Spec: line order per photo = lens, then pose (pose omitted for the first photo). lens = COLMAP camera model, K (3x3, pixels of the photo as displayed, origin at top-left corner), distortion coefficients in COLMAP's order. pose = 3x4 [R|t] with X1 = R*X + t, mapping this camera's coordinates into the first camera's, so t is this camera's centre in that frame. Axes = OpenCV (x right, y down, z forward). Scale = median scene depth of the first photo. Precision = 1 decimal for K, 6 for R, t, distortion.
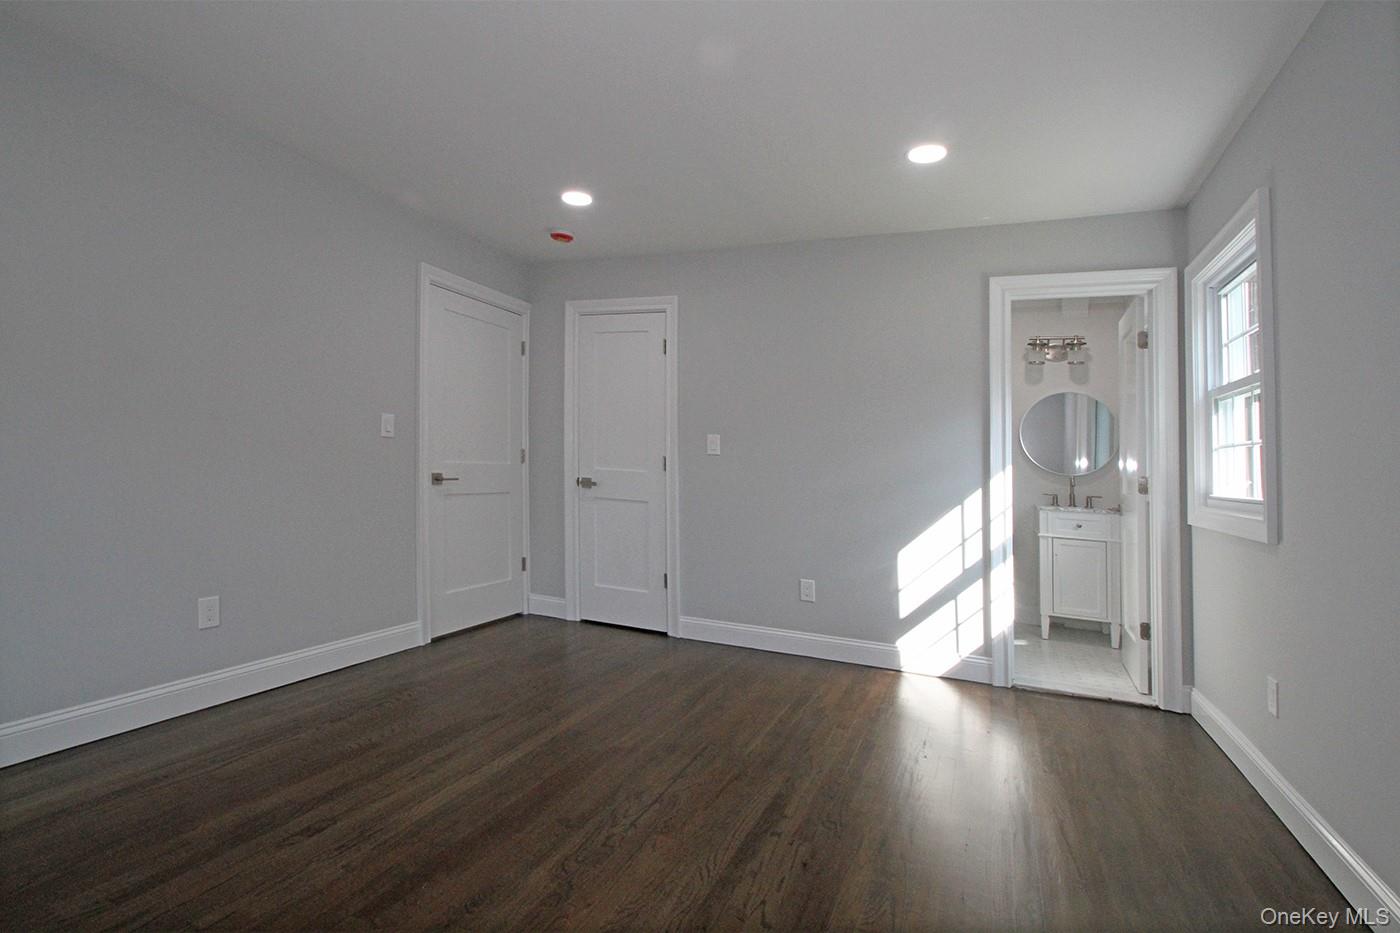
lens RADIAL K [[697.5, 0, 700.0], [0, 697.5, 466.5], [0, 0, 1]] dist [-0.000148, -0.007576]
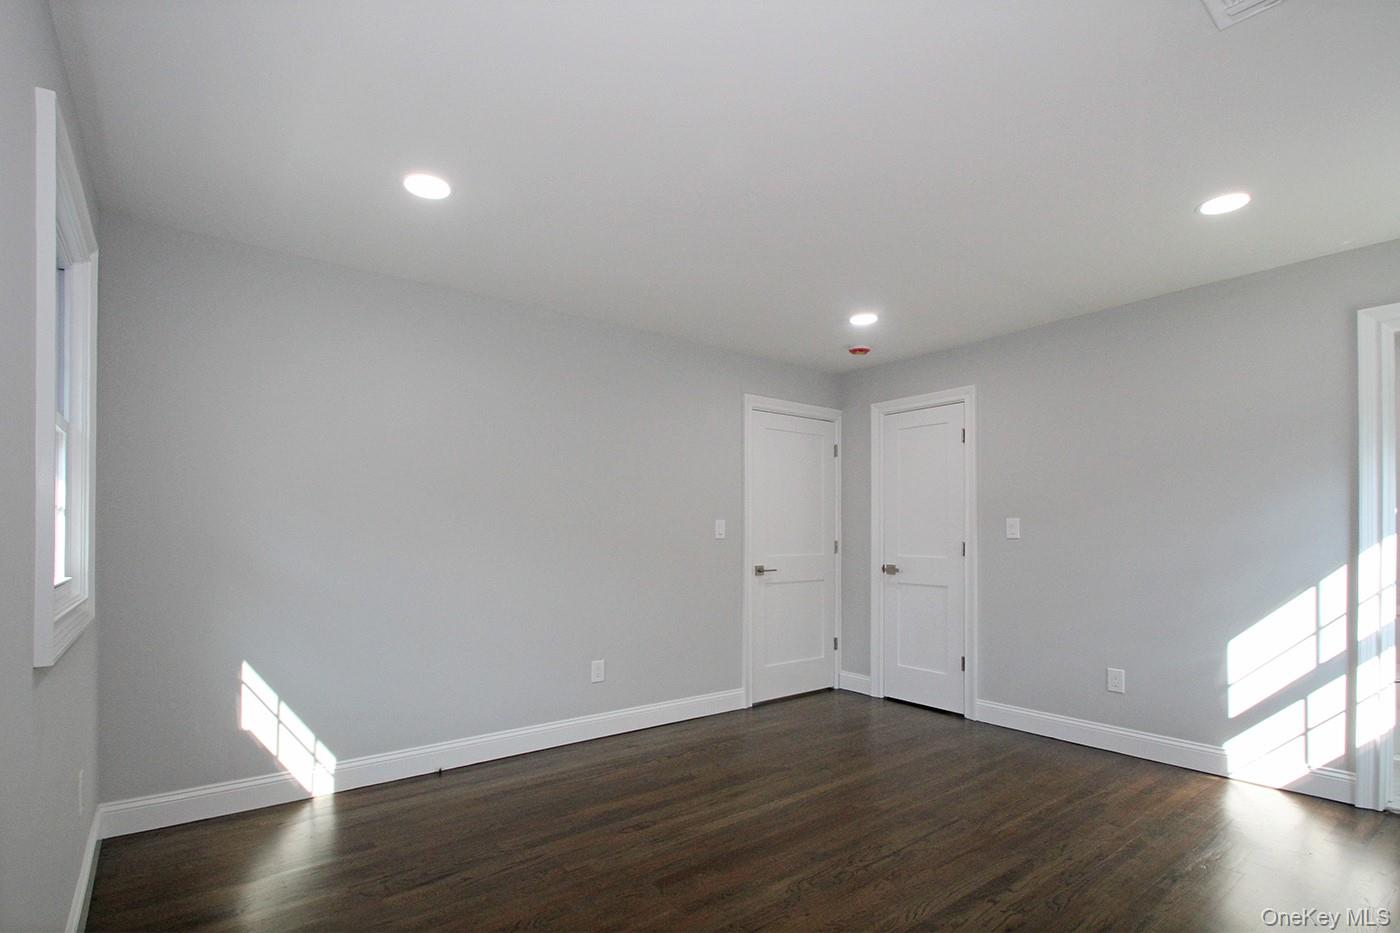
lens RADIAL K [[676.2, 0, 700.0], [0, 676.2, 466.5], [0, 0, 1]] dist [-0.001381, -0.008198]
pose [[0.866035, -0.098907, -0.490102, 0.149617], [0.041501, 0.991076, -0.126674, -0.019304], [0.498258, 0.089364, 0.862411, -0.106495]]
